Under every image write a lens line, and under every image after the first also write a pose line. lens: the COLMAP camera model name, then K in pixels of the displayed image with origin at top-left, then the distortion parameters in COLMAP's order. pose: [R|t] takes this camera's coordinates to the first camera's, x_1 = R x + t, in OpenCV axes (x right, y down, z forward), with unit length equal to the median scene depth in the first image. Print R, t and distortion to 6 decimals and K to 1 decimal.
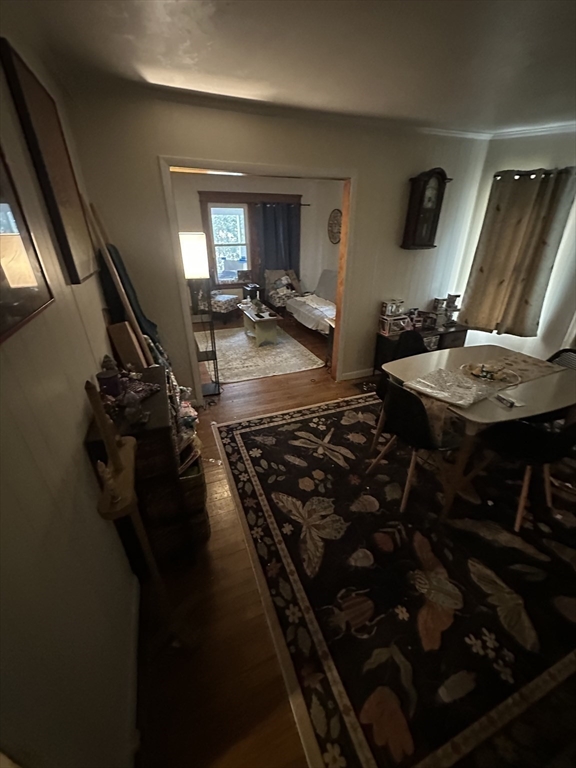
lens RADIAL K [[306.6, 0, 288.0], [0, 306.6, 384.5], [0, 0, 1]] dist [-0.003485, 0.000587]
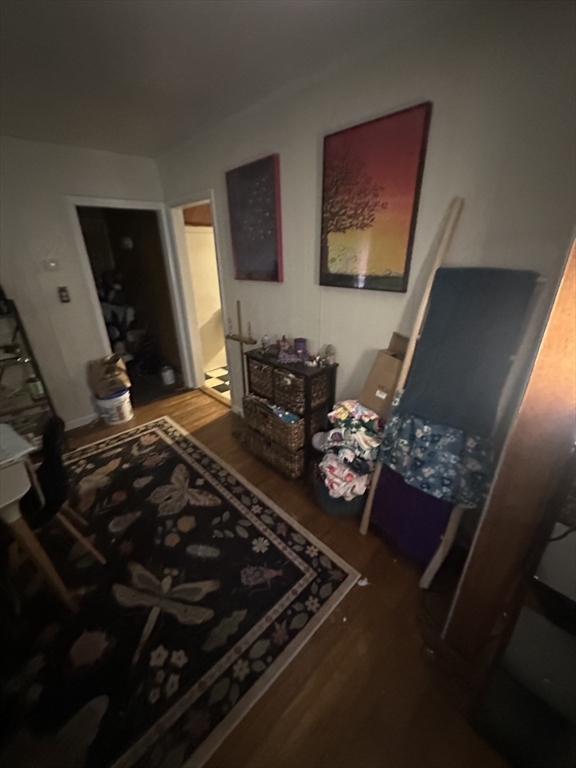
lens RADIAL K [[306.6, 0, 288.2], [0, 306.6, 385.5], [0, 0, 1]] dist [-0.003485, 0.000587]
pose [[-0.925548, 0.162277, -0.342092, 0.022676], [-0.158656, 0.654133, 0.739553, -0.612320], [0.343786, 0.738767, -0.579685, 1.225972]]
